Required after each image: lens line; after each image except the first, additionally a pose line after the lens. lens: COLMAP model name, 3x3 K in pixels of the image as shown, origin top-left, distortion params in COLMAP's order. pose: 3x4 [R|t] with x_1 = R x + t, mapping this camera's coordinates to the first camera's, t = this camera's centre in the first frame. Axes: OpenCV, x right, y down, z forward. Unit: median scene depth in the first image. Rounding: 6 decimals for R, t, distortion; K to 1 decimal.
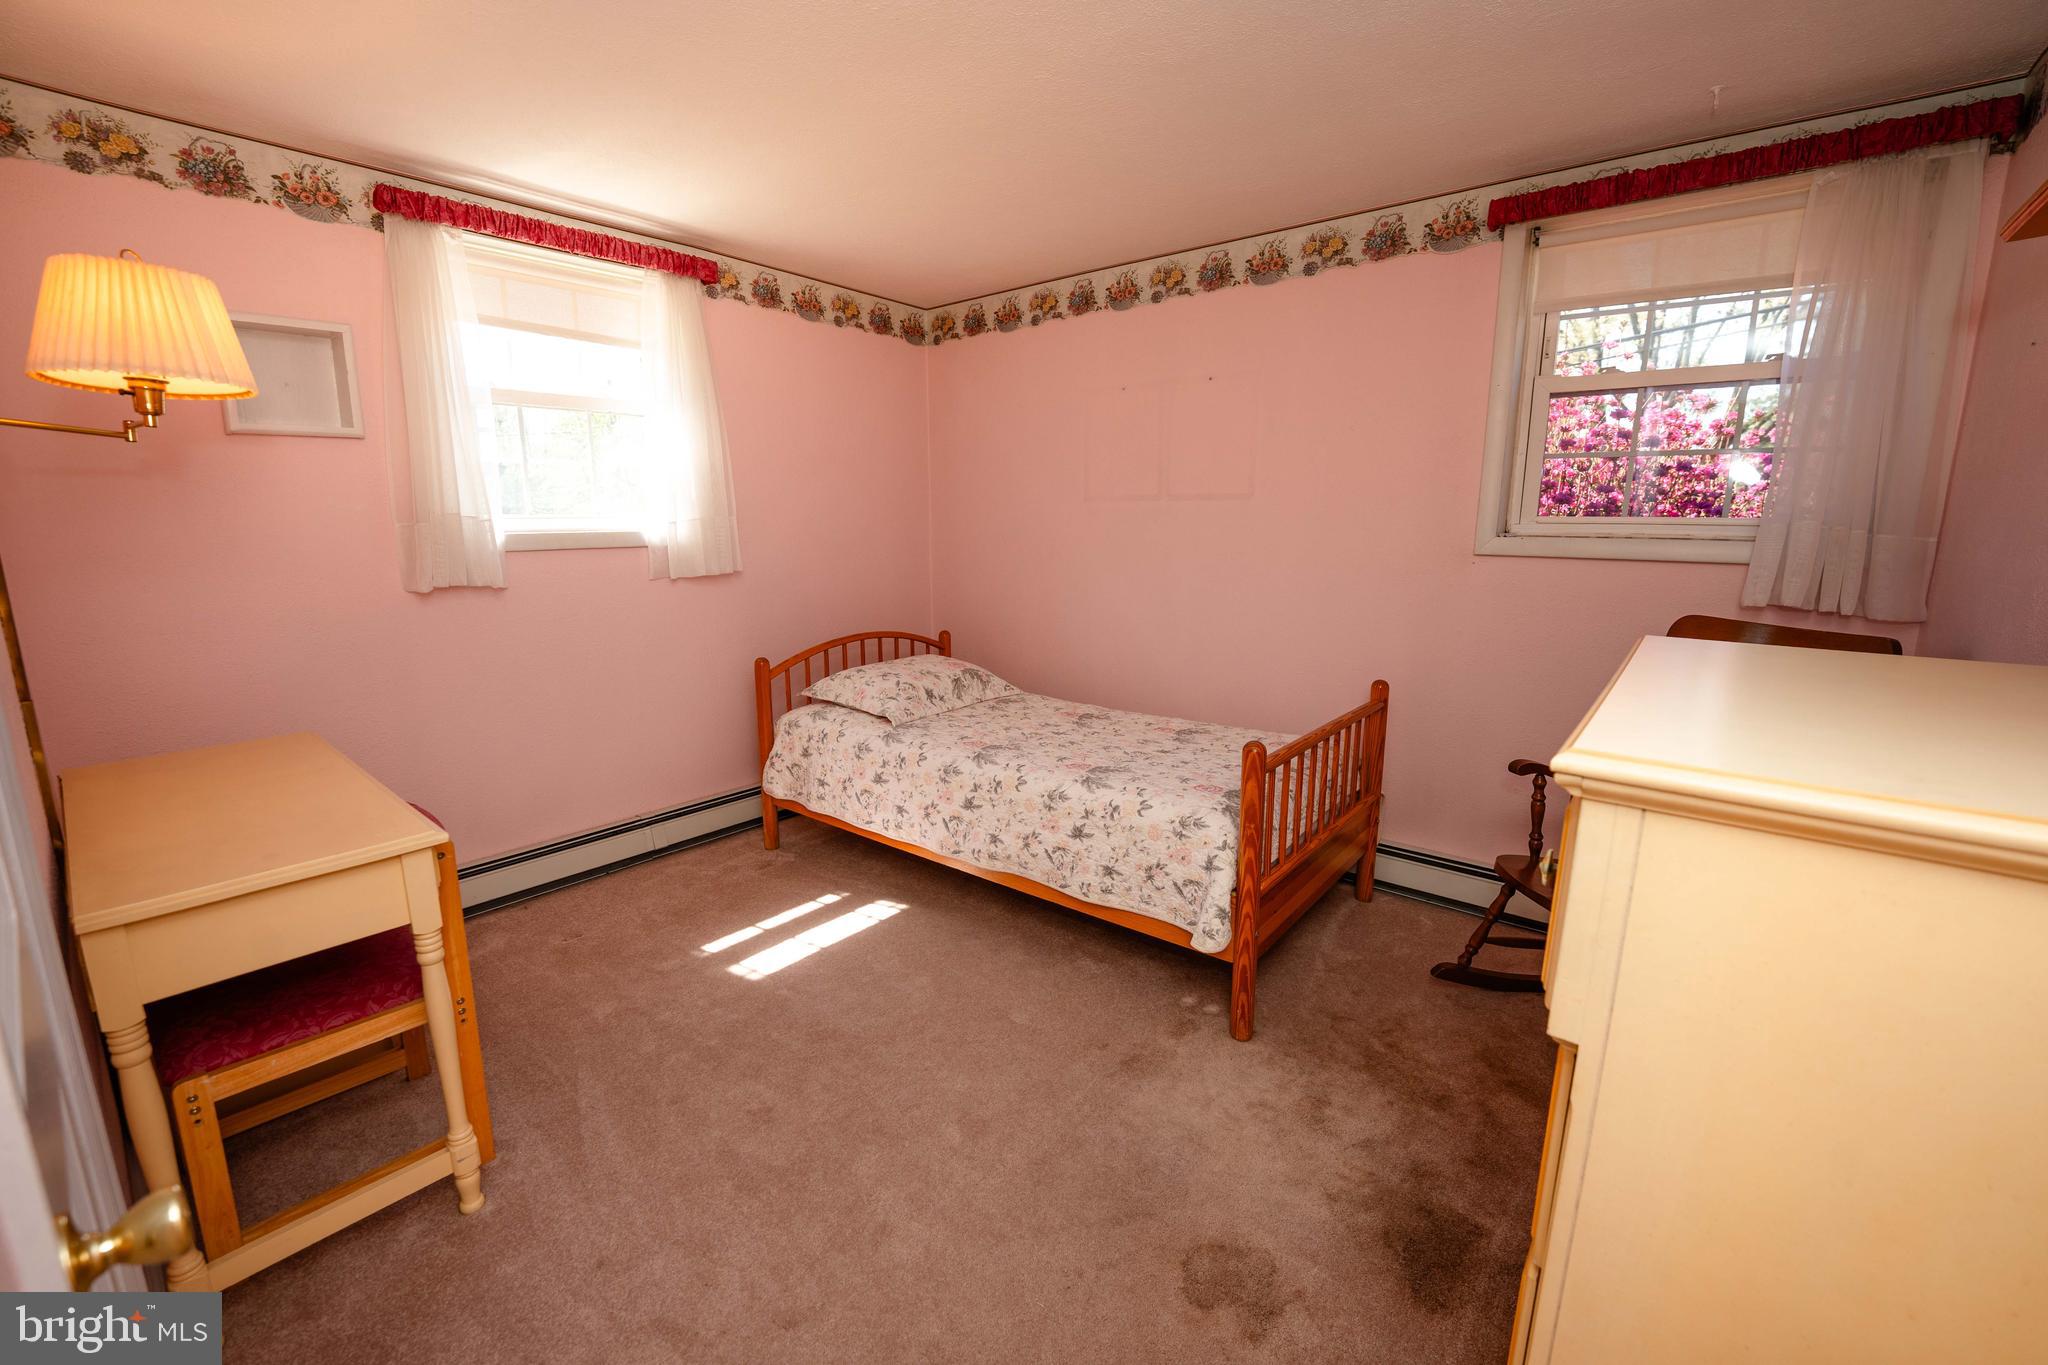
lens RADIAL K [[835.0, 0, 1017.4], [0, 835.0, 684.5], [0, 0, 1]] dist [-0.028986, 0.001628]
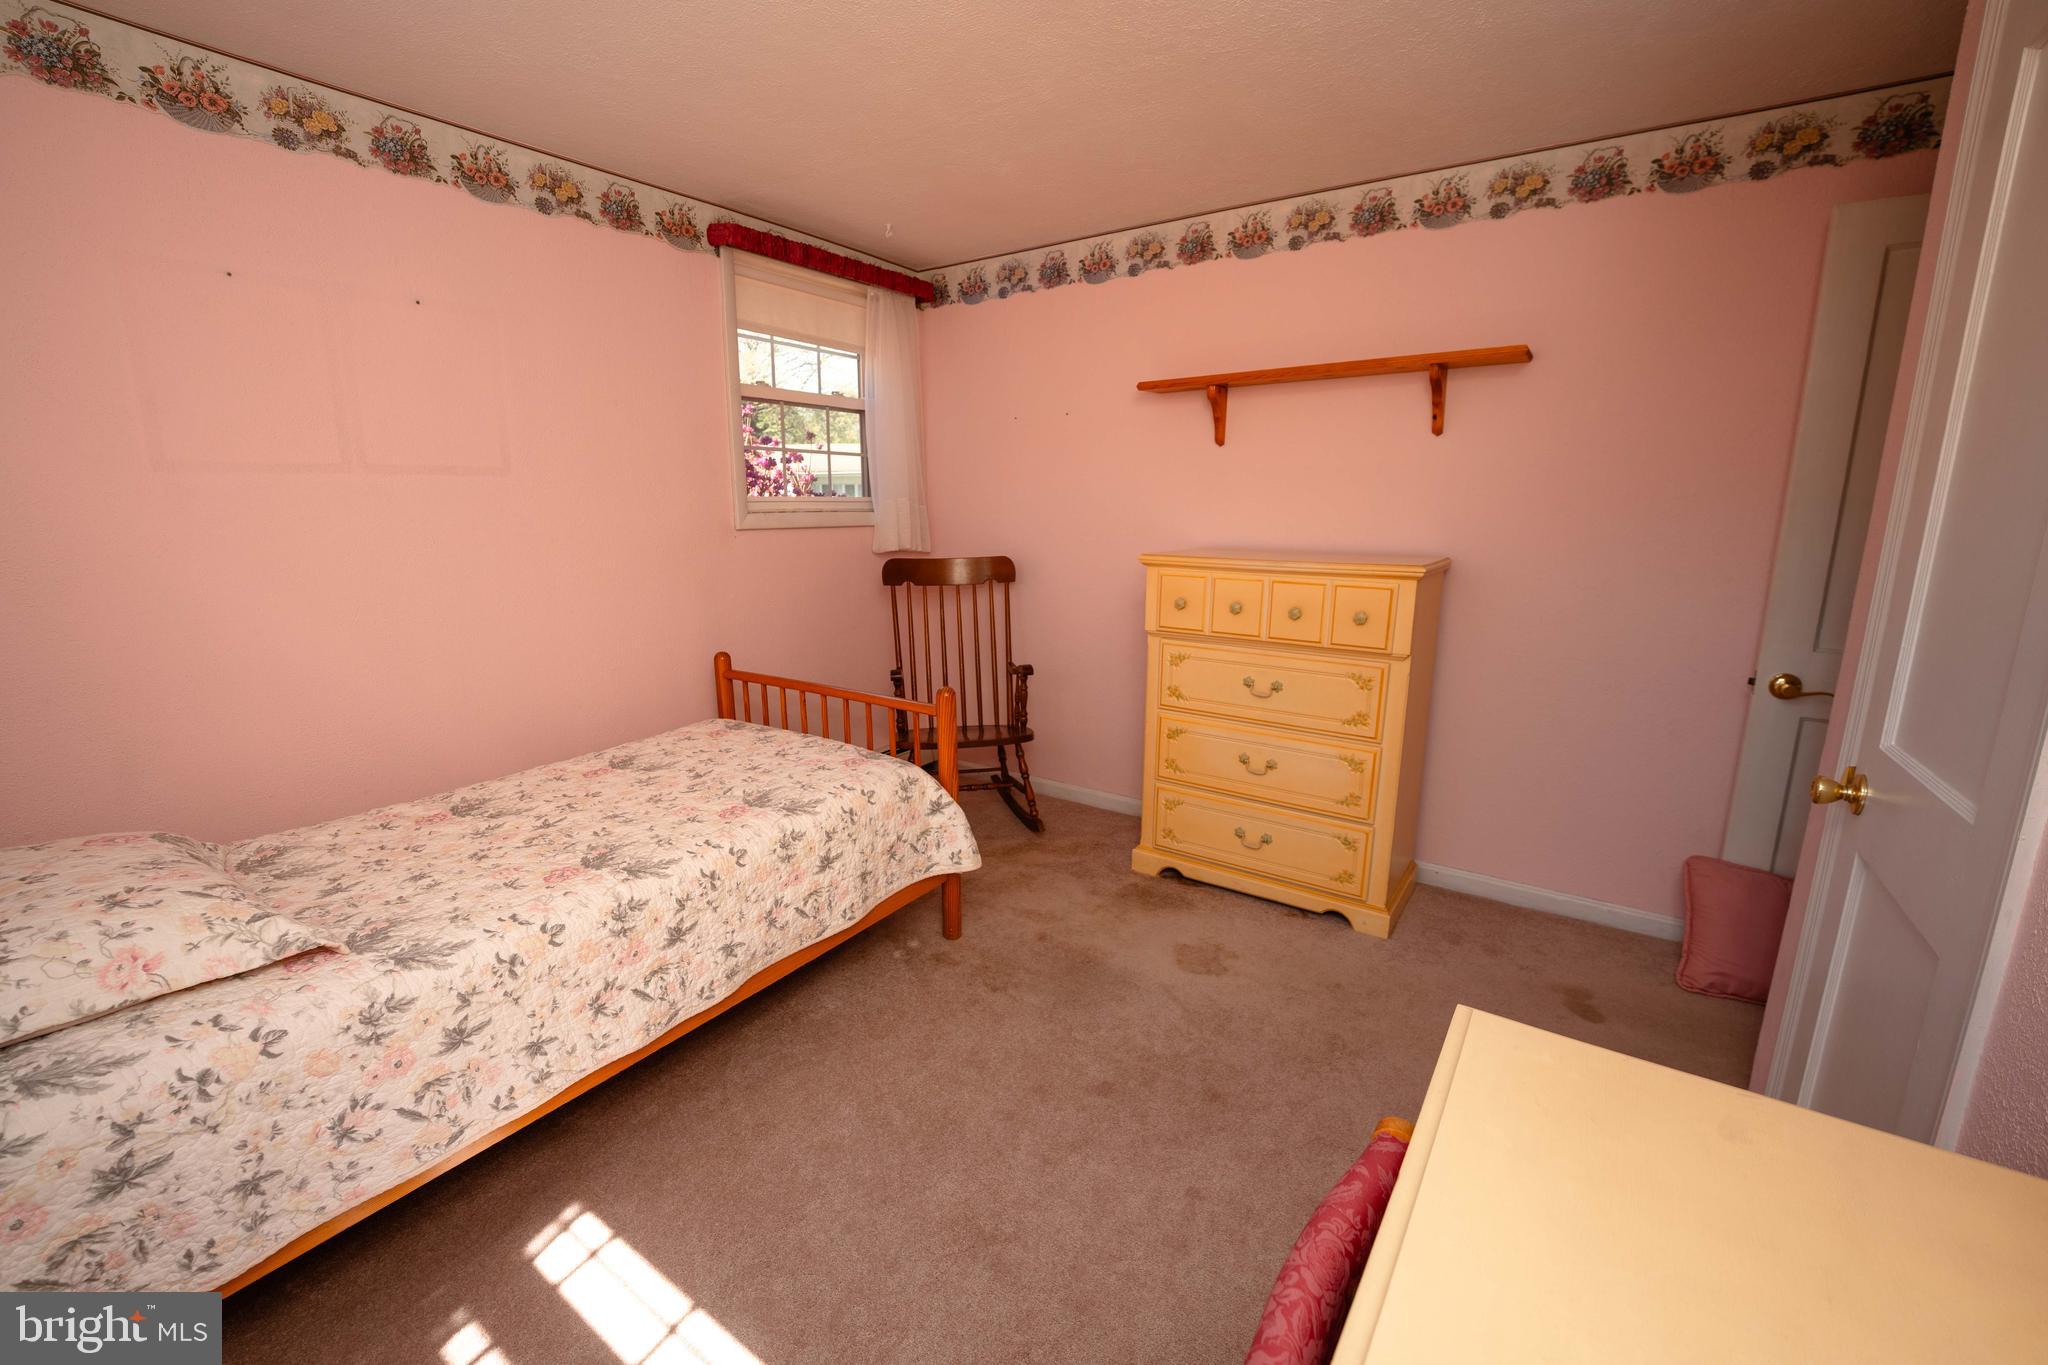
lens RADIAL K [[835.0, 0, 1022.6], [0, 835.0, 683.3], [0, 0, 1]] dist [-0.028986, 0.001628]
pose [[-0.083322, -0.210249, 0.974091, -0.677621], [0.196832, 0.954760, 0.222913, -0.137220], [-0.976890, 0.210306, -0.038169, 0.723162]]
